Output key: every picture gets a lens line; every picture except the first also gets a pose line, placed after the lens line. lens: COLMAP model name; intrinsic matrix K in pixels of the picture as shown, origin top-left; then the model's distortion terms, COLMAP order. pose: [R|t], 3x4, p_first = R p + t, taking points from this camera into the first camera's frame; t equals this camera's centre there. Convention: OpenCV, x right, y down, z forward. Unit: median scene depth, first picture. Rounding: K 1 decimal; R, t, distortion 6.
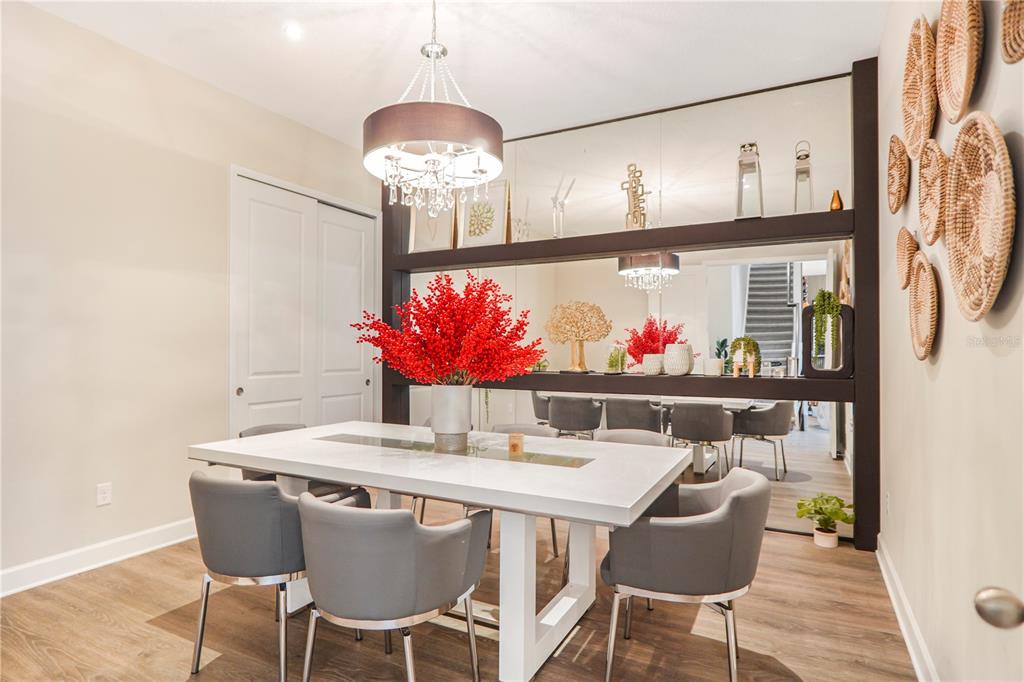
lens RADIAL K [[561.0, 0, 511.2], [0, 561.0, 346.1], [0, 0, 1]] dist [-0.020829, 0.001154]
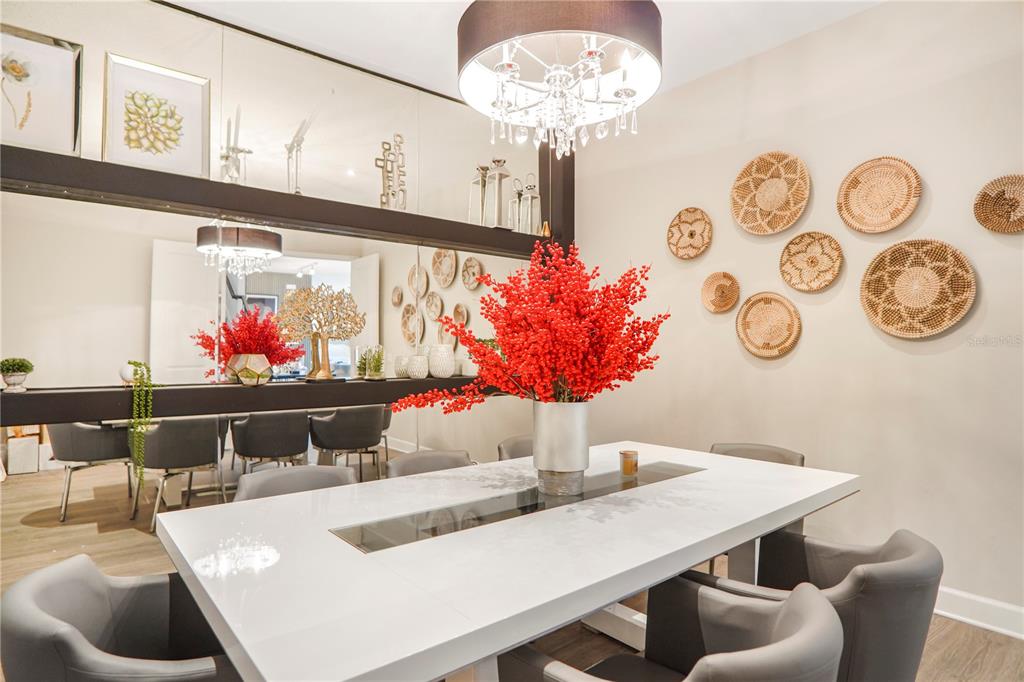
lens RADIAL K [[561.0, 0, 511.2], [0, 561.0, 346.1], [0, 0, 1]] dist [-0.020829, 0.001154]
pose [[0.381663, 0.008403, 0.924263, -0.444844], [-0.006397, 0.999959, -0.006450, 0.004696], [-0.924279, -0.003451, 0.381701, 0.439423]]
